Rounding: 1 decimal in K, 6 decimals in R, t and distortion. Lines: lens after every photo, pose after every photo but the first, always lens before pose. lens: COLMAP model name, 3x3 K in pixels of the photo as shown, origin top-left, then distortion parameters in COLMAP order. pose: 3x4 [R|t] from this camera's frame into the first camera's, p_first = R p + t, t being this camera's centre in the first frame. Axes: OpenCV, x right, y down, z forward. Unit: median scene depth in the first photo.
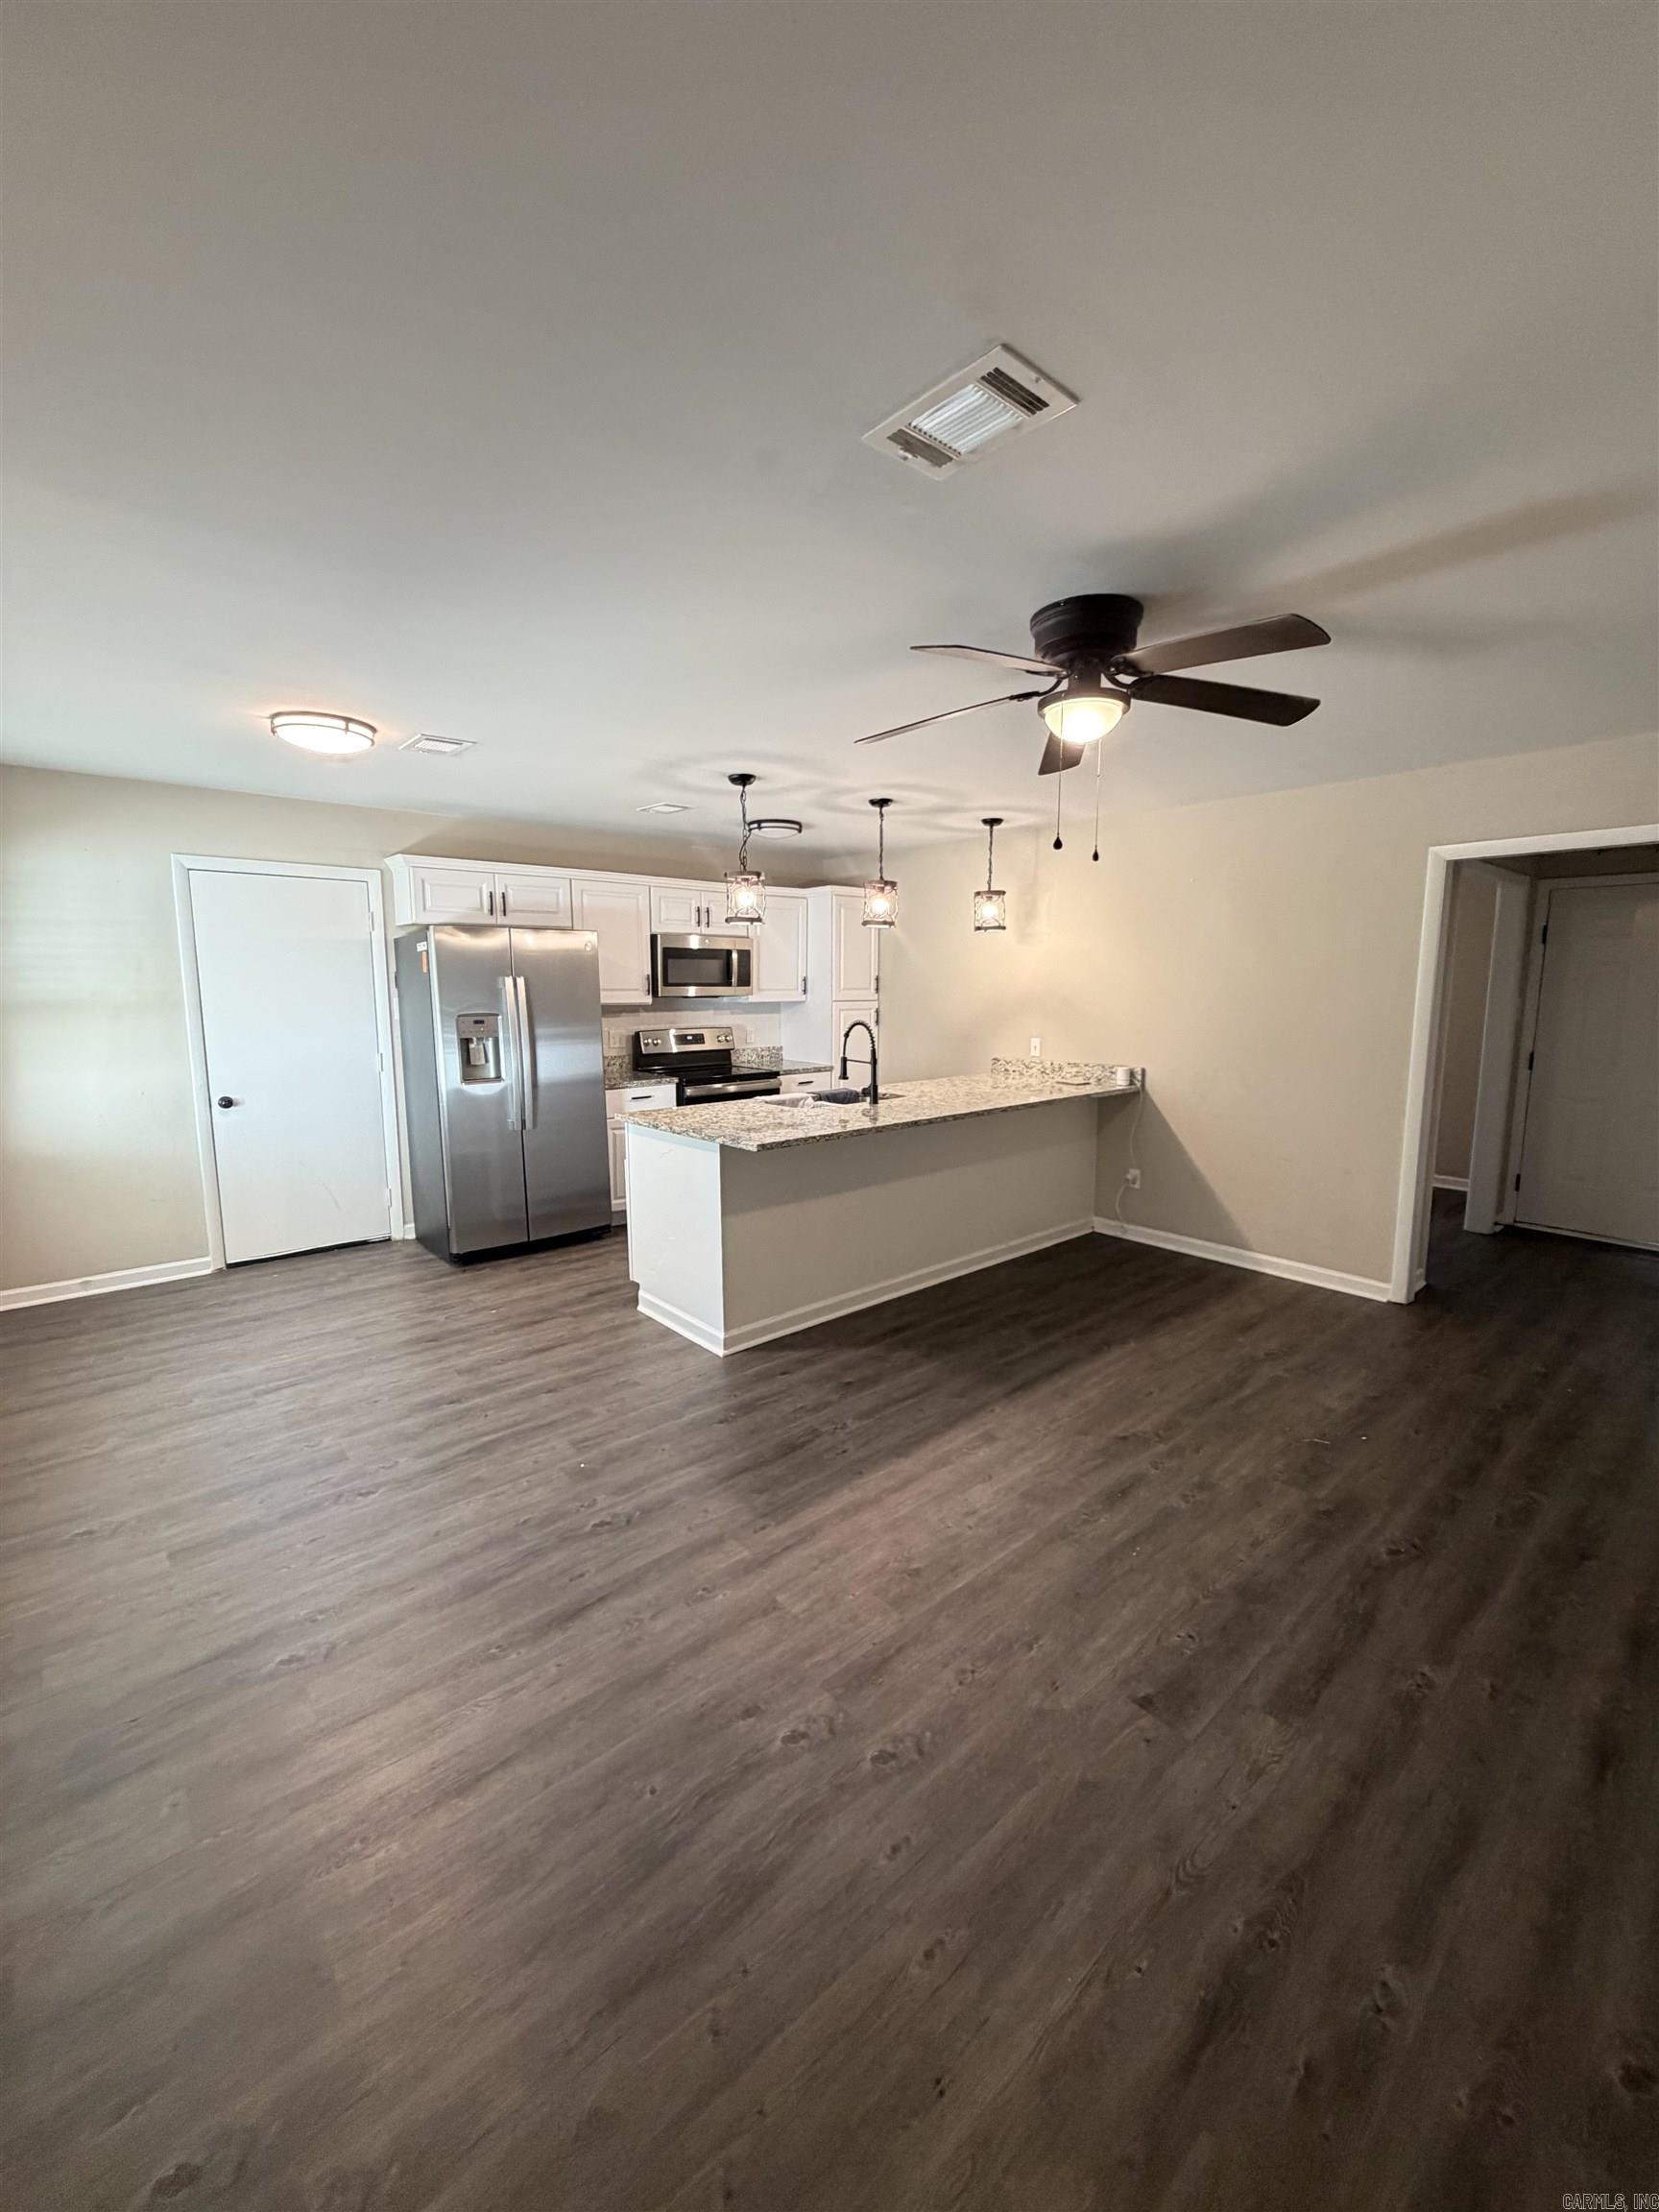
lens RADIAL K [[896.8, 0, 830.8], [0, 896.8, 1106.1], [0, 0, 1]] dist [0.000045, 0.000252]
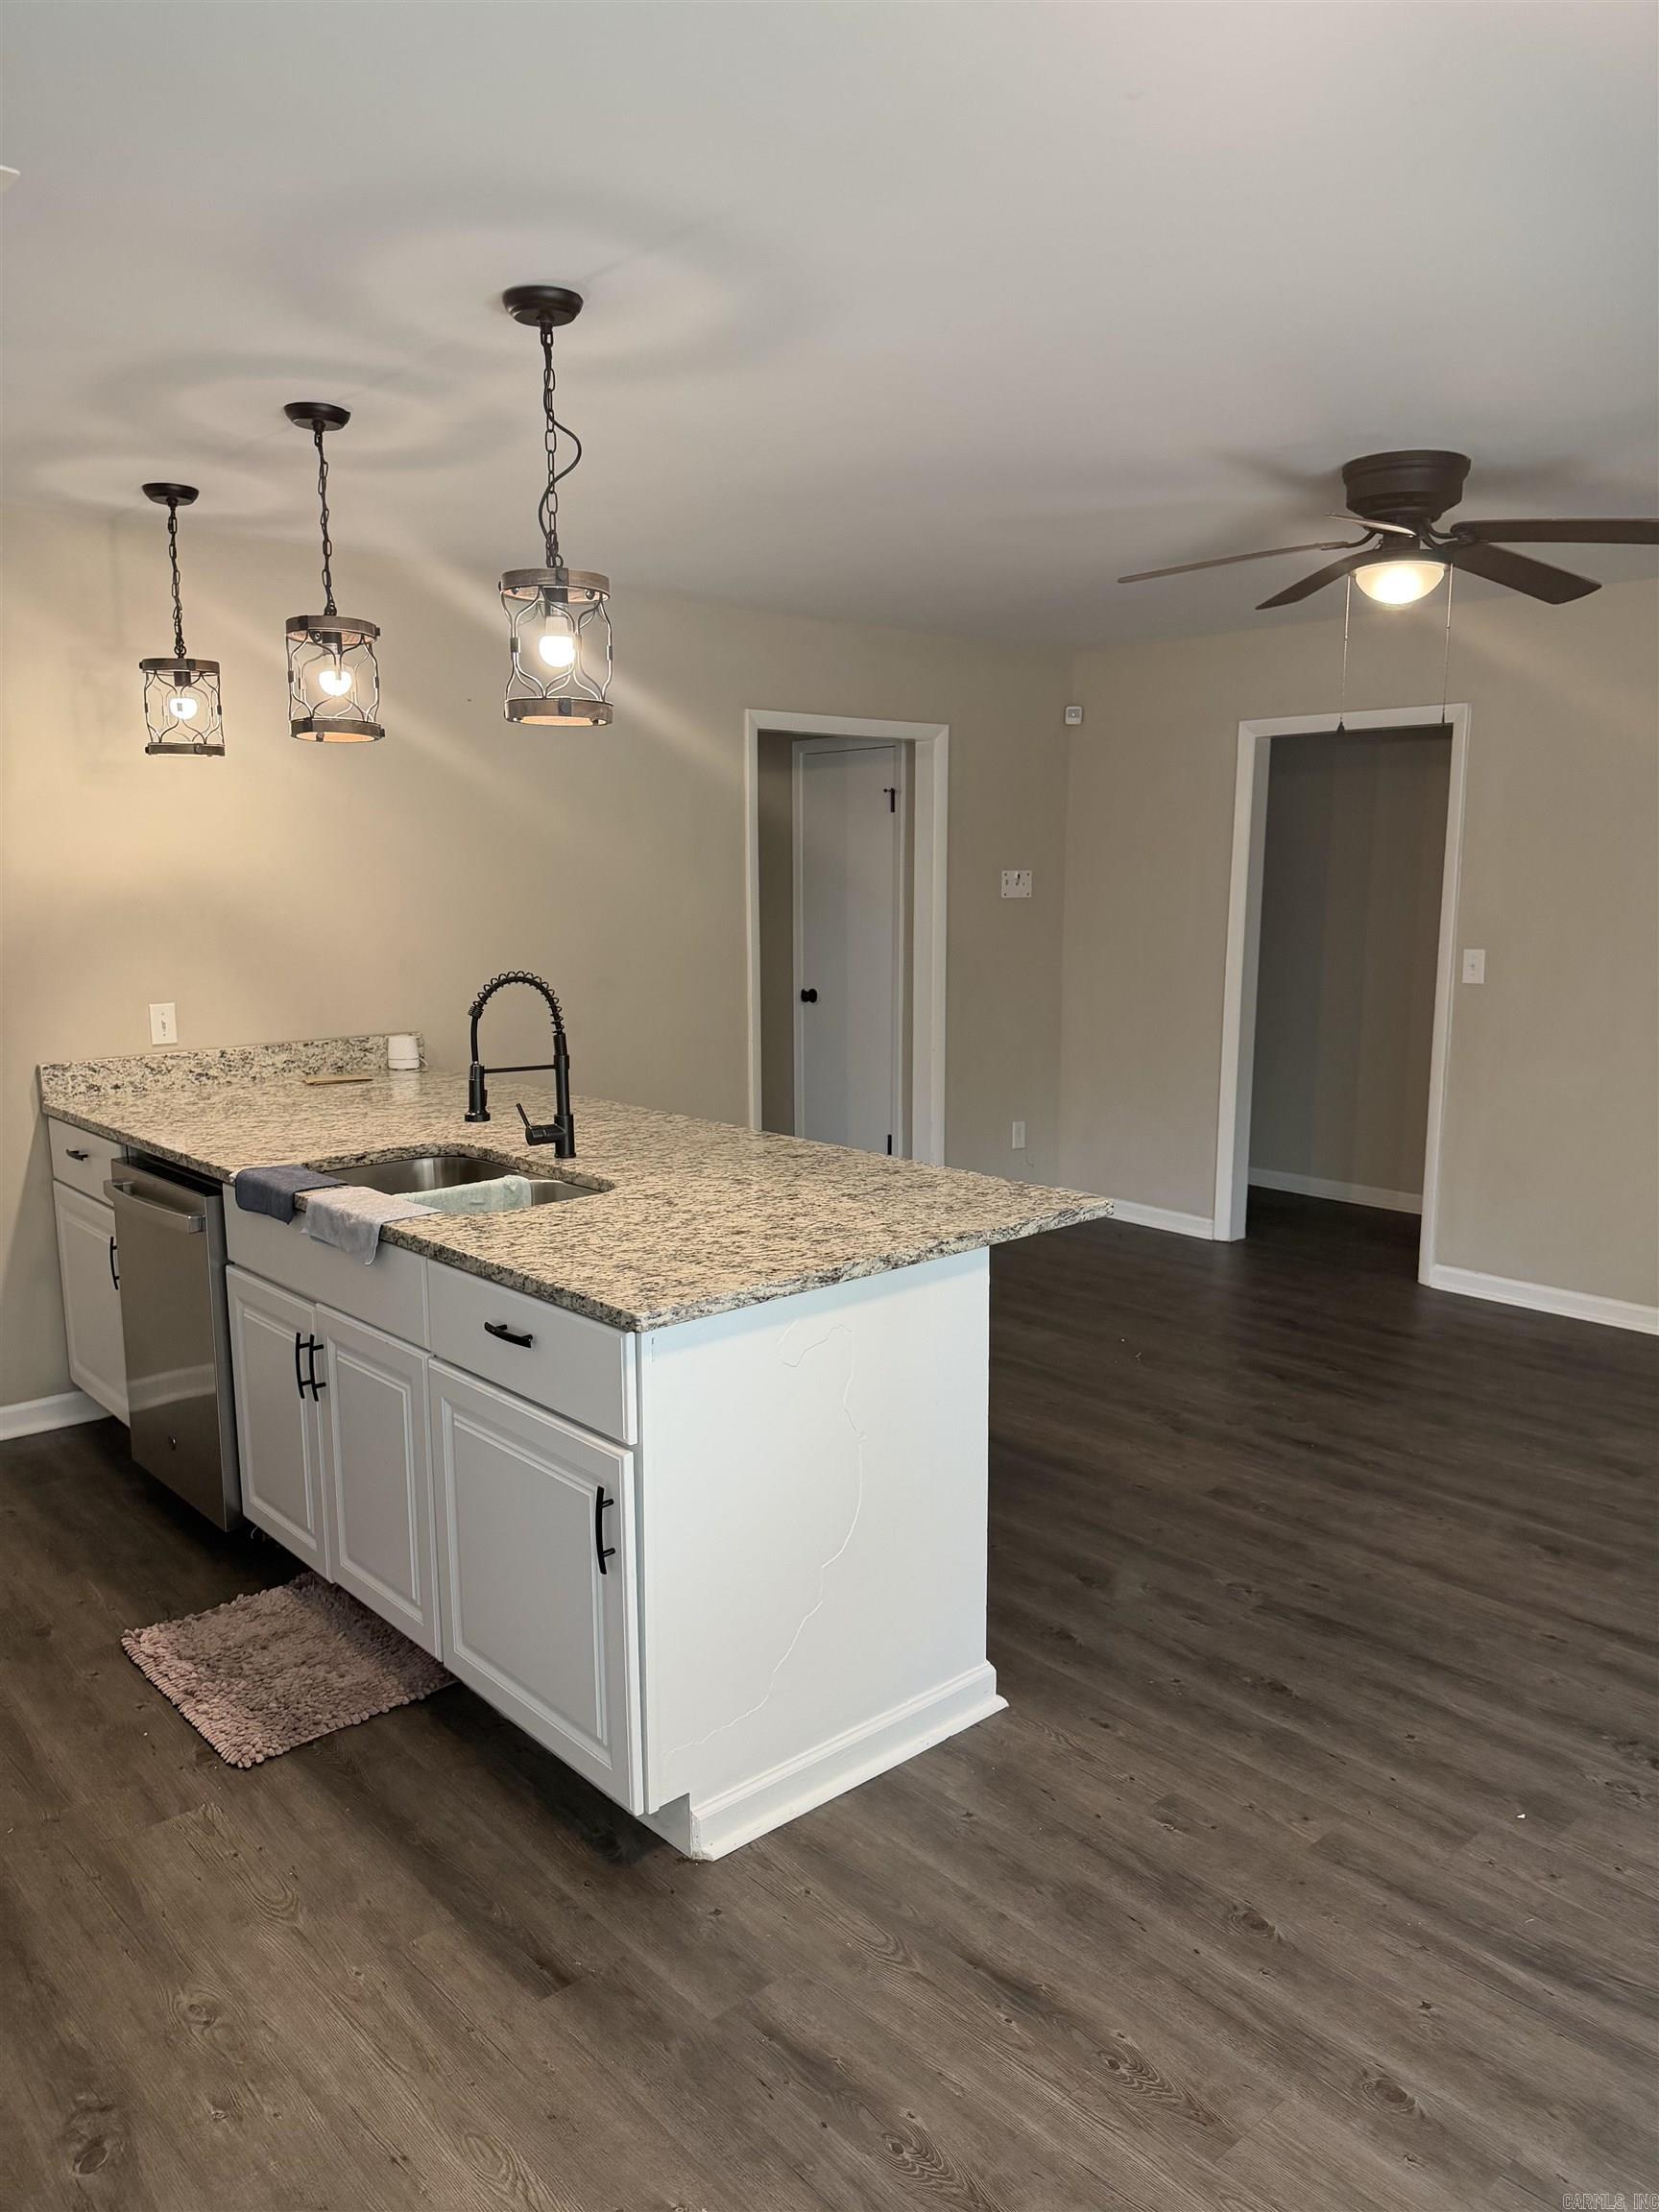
lens RADIAL K [[1552.2, 0, 902.5], [0, 1552.2, 1089.4], [0, 0, 1]] dist [0.041956, -0.013348]
pose [[-0.034707, -0.142707, 0.989156, -1.126280], [0.137853, 0.979608, 0.146166, -0.196775], [-0.989844, 0.141431, -0.014326, 1.333659]]
